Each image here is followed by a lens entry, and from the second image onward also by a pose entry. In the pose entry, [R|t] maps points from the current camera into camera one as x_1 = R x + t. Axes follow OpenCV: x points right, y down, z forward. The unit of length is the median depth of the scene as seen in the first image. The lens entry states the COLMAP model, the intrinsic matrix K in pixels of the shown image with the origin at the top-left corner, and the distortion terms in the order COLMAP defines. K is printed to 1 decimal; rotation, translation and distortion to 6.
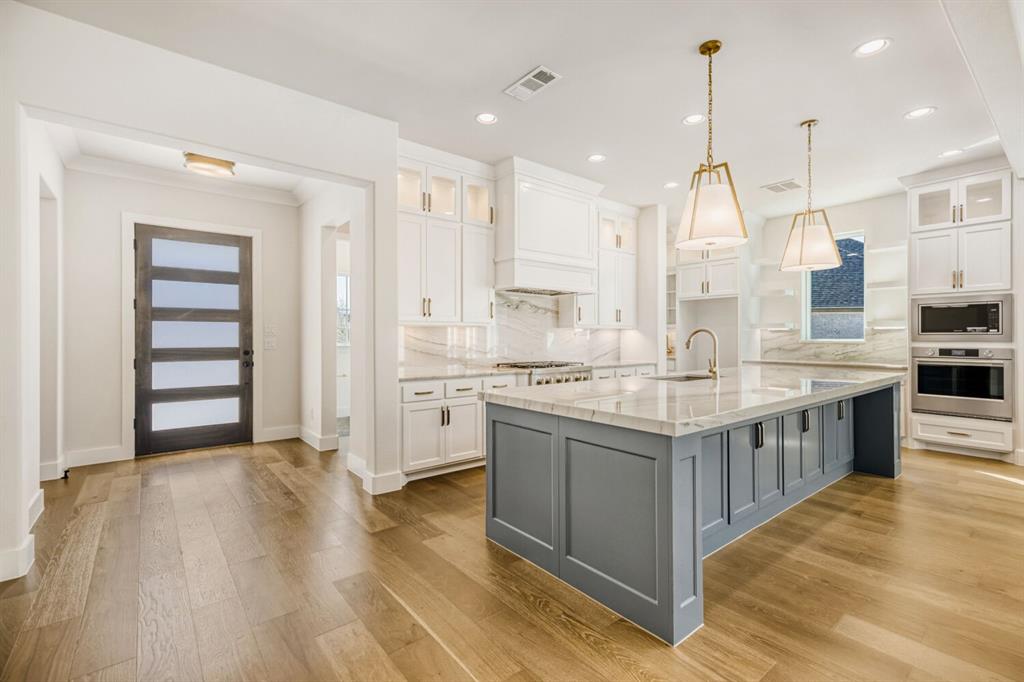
lens RADIAL K [[457.9, 0, 515.0], [0, 457.9, 336.7], [0, 0, 1]] dist [0.002402, 0.000211]
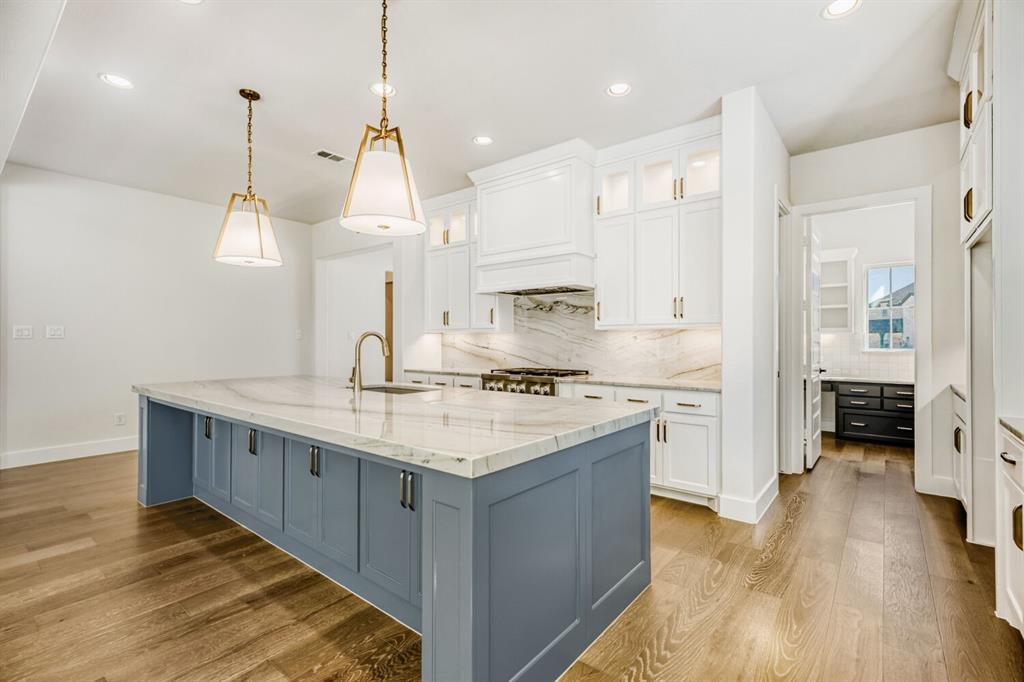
lens RADIAL K [[457.9, 0, 515.0], [0, 457.9, 336.7], [0, 0, 1]] dist [0.002402, 0.000211]
pose [[0.213396, -0.007918, -0.976934, 0.974802], [-0.001205, 0.999964, -0.008368, -0.001089], [0.976965, 0.002962, 0.213379, 0.804723]]
